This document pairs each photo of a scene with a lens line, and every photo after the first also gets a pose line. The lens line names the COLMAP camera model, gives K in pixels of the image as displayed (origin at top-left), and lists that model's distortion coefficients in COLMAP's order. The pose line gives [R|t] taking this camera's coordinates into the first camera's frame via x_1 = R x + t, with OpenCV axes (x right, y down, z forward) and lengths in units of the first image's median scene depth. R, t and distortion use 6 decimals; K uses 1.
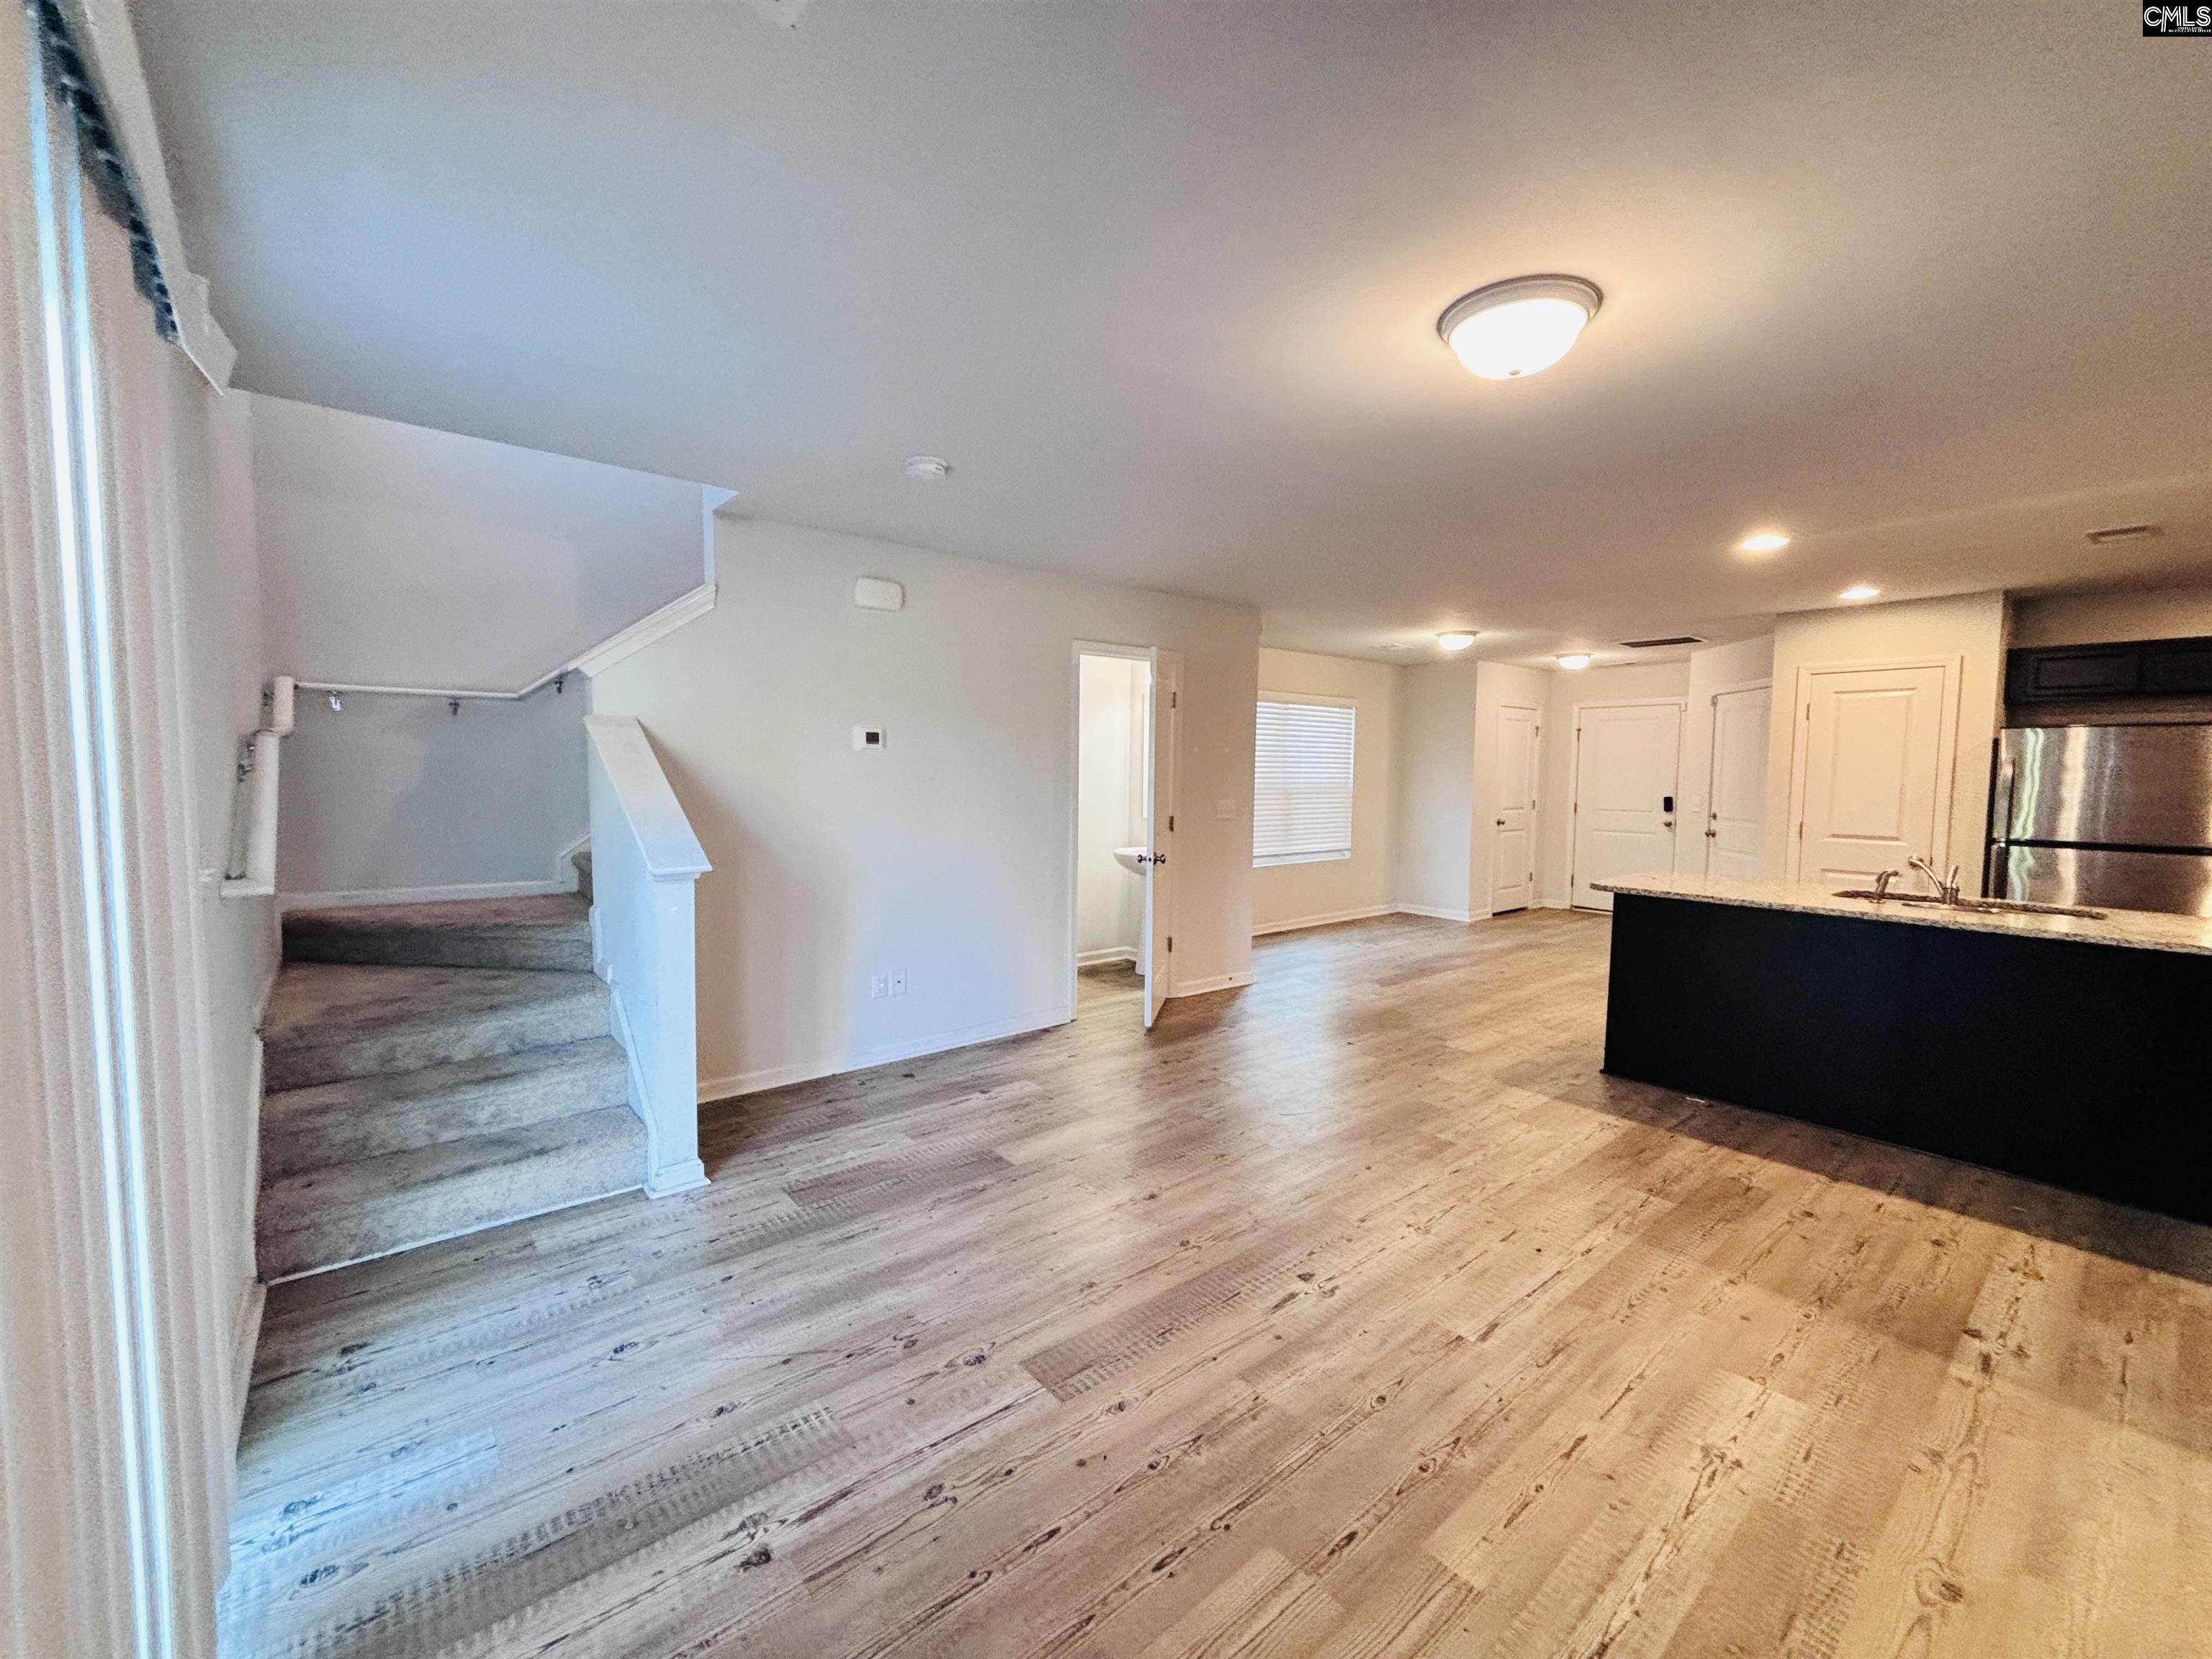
lens RADIAL K [[891.3, 0, 1104.0], [0, 891.3, 831.3], [0, 0, 1]] dist [-0.002470, -0.000066]
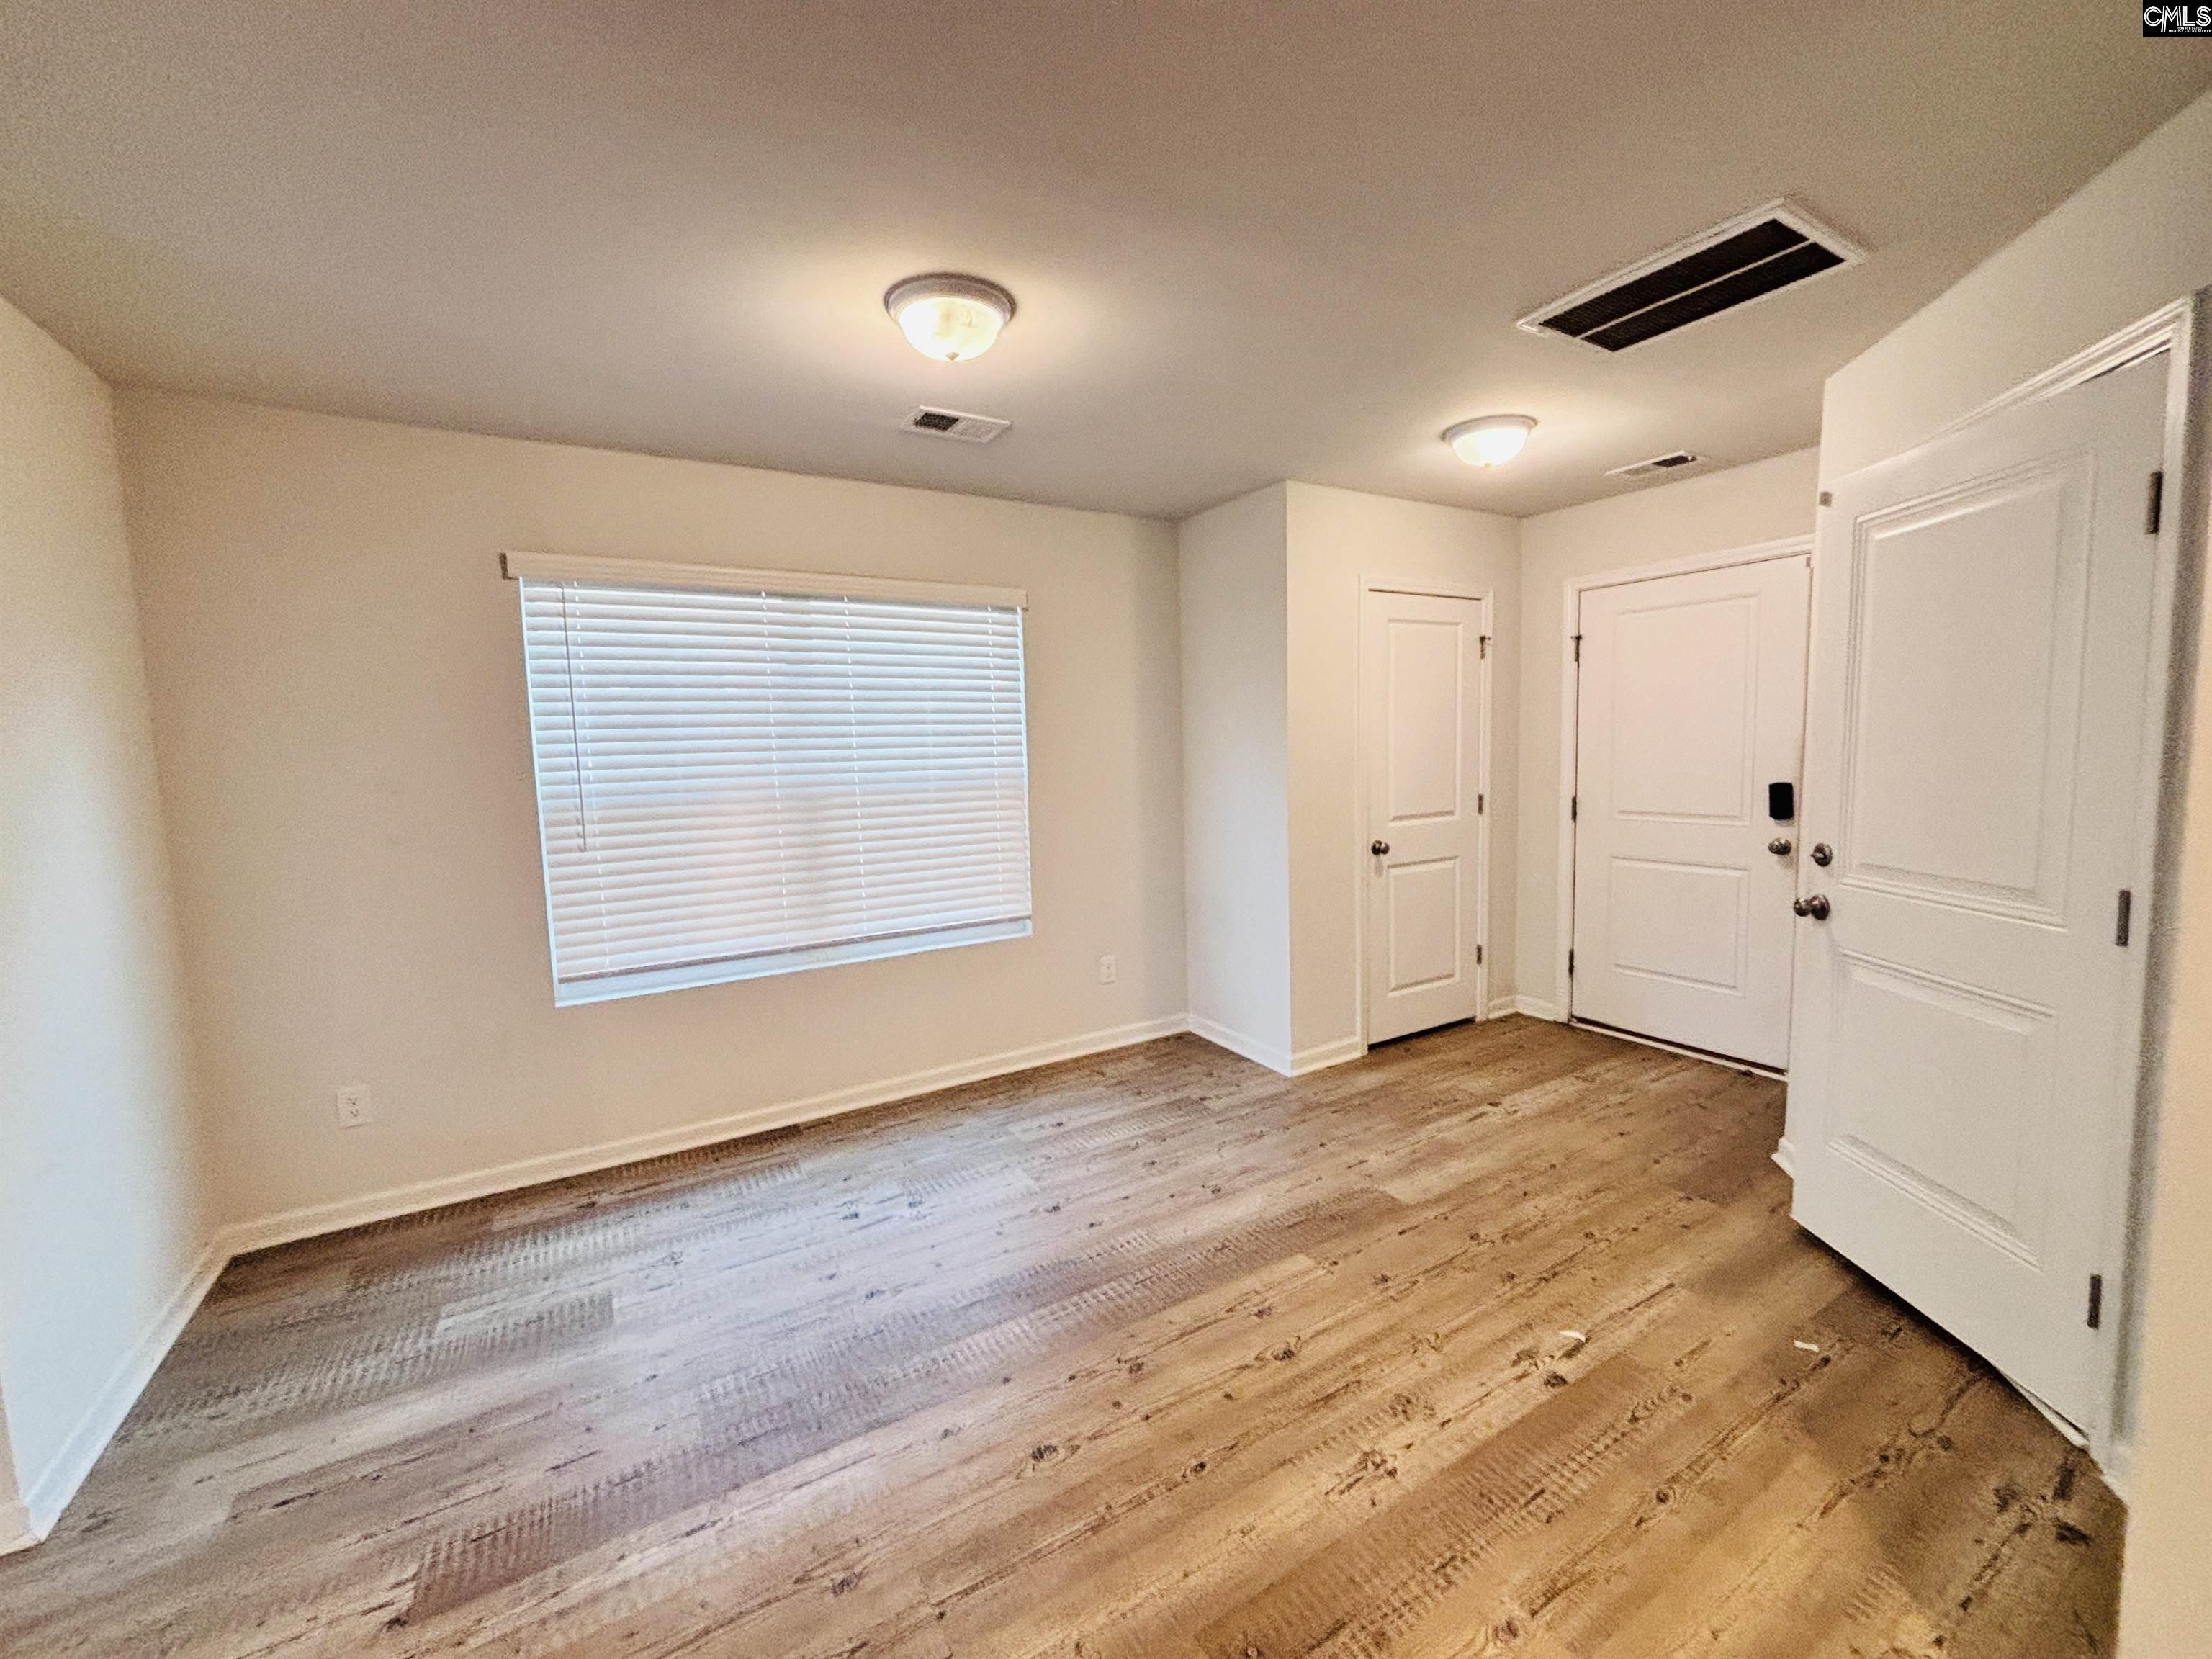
lens RADIAL K [[891.3, 0, 1106.9], [0, 891.3, 829.2], [0, 0, 1]] dist [-0.002470, -0.000066]
pose [[0.988177, -0.020038, -0.152002, 0.376958], [0.023454, 0.999510, 0.020710, -0.032220], [0.151512, -0.024031, 0.988163, 0.529607]]
